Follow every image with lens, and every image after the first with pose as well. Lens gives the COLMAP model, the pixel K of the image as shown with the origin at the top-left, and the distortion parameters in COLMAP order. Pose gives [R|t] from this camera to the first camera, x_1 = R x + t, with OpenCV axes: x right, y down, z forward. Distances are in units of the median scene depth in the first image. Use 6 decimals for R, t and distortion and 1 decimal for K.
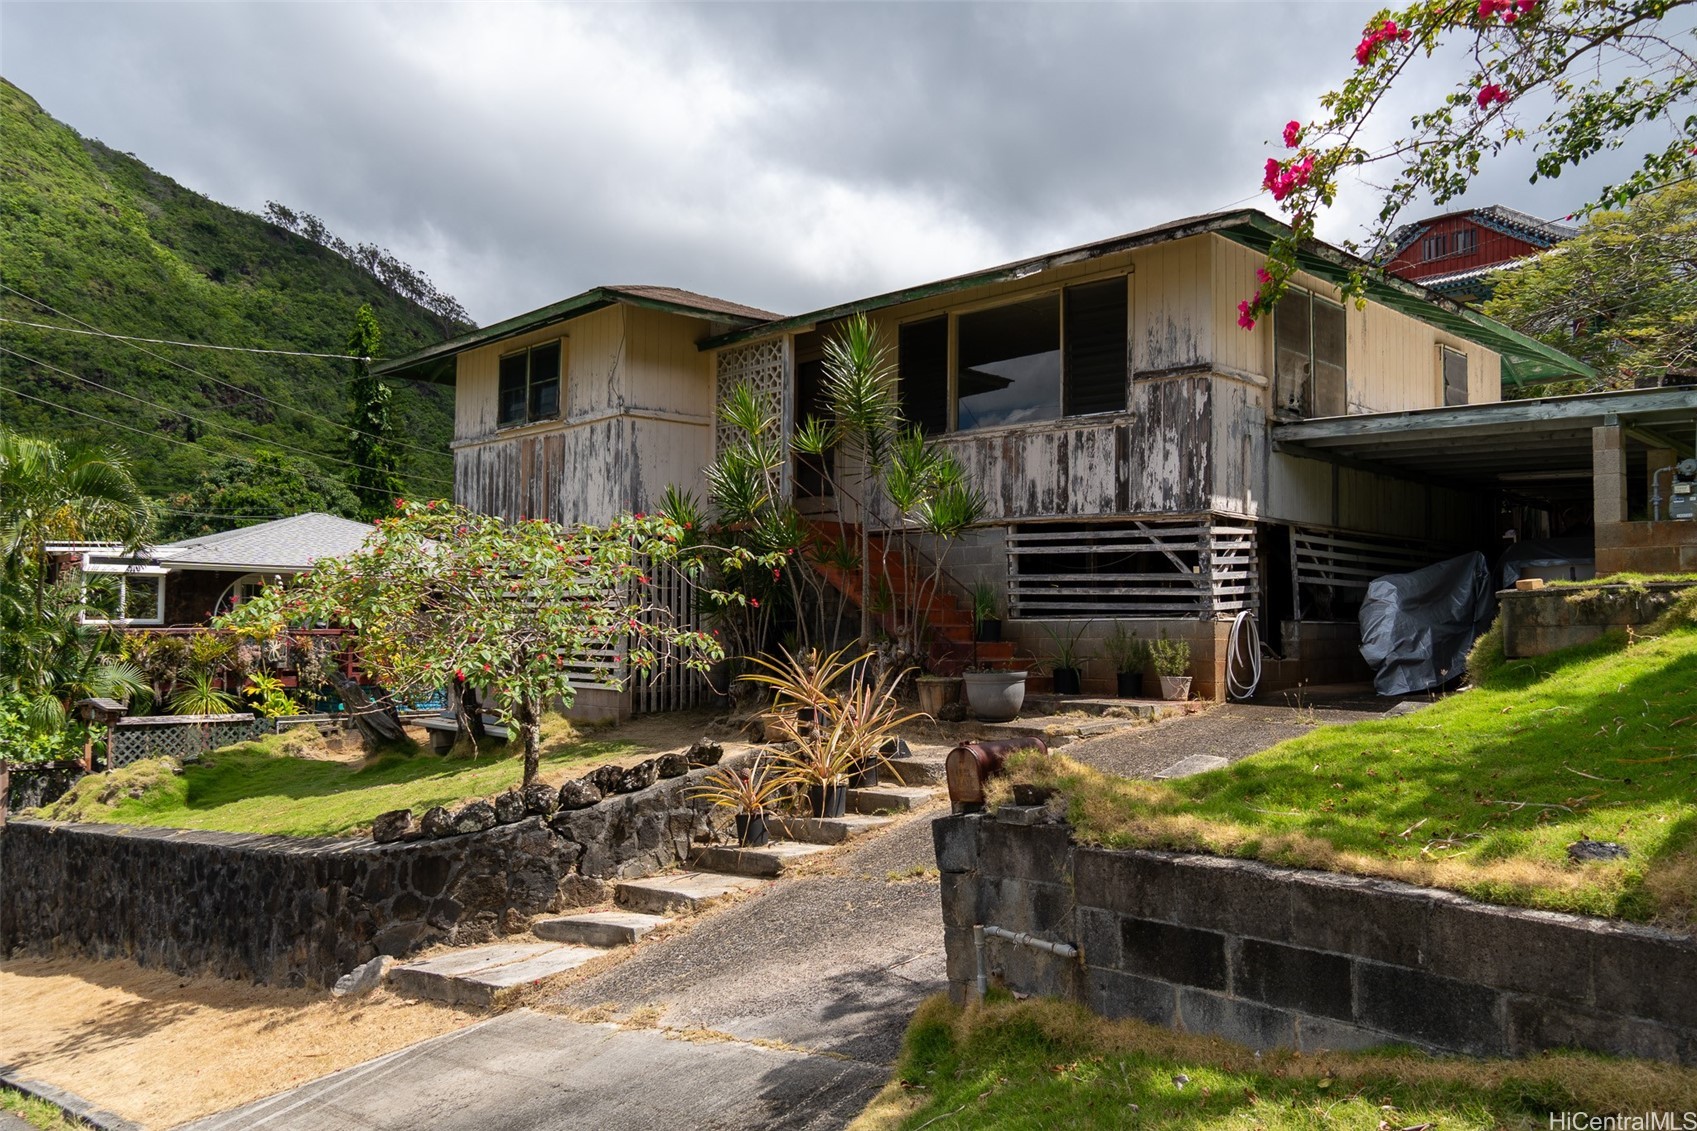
lens RADIAL K [[1292.3, 0, 848.5], [0, 1292.3, 565.5], [0, 0, 1]] dist [-0.010544, -0.004675]
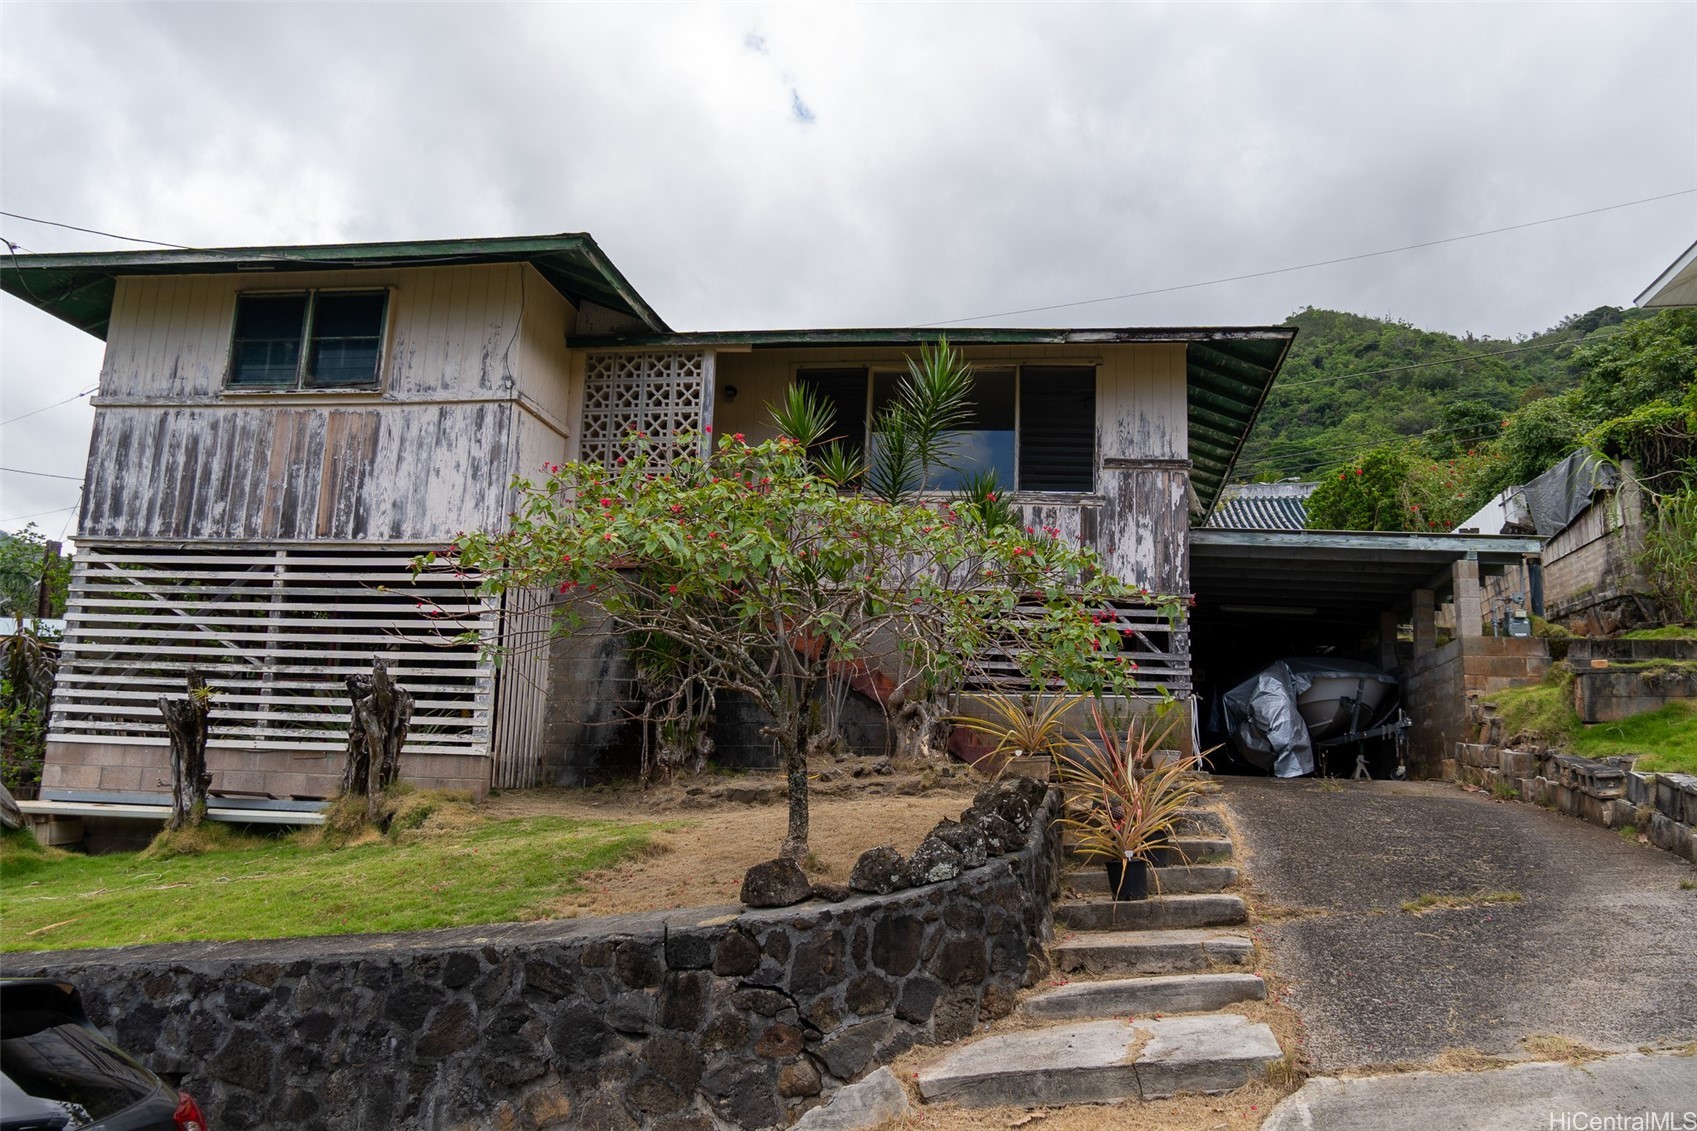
lens RADIAL K [[1292.3, 0, 848.5], [0, 1292.3, 565.5], [0, 0, 1]] dist [-0.010544, -0.004675]
pose [[0.786832, 0.134407, 0.602354, -0.560774], [-0.056766, 0.987622, -0.146223, 0.100419], [-0.614551, 0.080860, 0.784722, 0.322682]]
